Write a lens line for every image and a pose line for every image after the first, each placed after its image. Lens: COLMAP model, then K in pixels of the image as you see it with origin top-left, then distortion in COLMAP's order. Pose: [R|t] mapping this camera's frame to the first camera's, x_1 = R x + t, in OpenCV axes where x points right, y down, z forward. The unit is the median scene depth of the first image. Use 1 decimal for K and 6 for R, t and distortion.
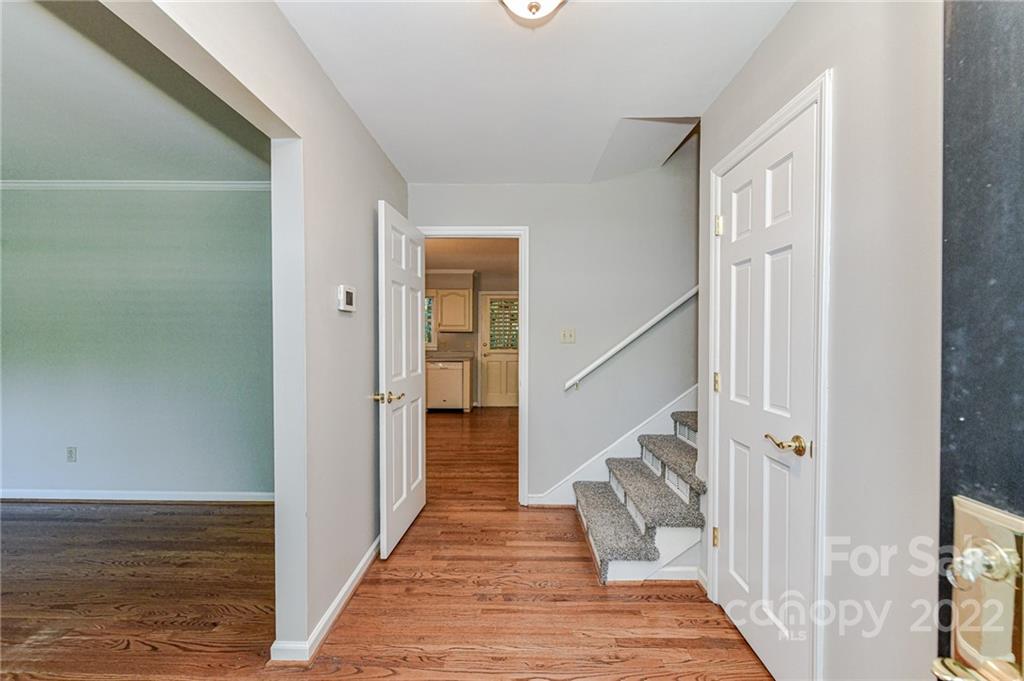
lens RADIAL K [[400.6, 0, 513.7], [0, 400.6, 338.7], [0, 0, 1]] dist [0.002481, 0.000040]
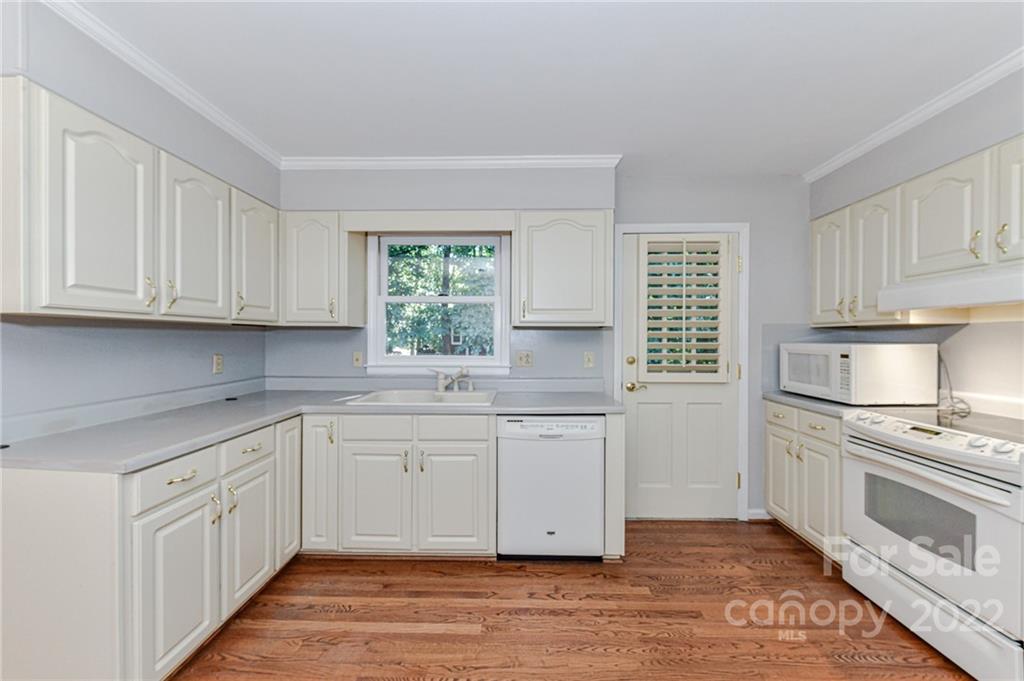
lens RADIAL K [[400.6, 0, 510.9], [0, 400.6, 340.4], [0, 0, 1]] dist [0.002481, 0.000040]
pose [[0.999861, -0.001792, -0.016579, -0.183600], [0.001726, 0.999991, -0.003946, -0.003598], [0.016586, 0.003917, 0.999855, 0.611834]]
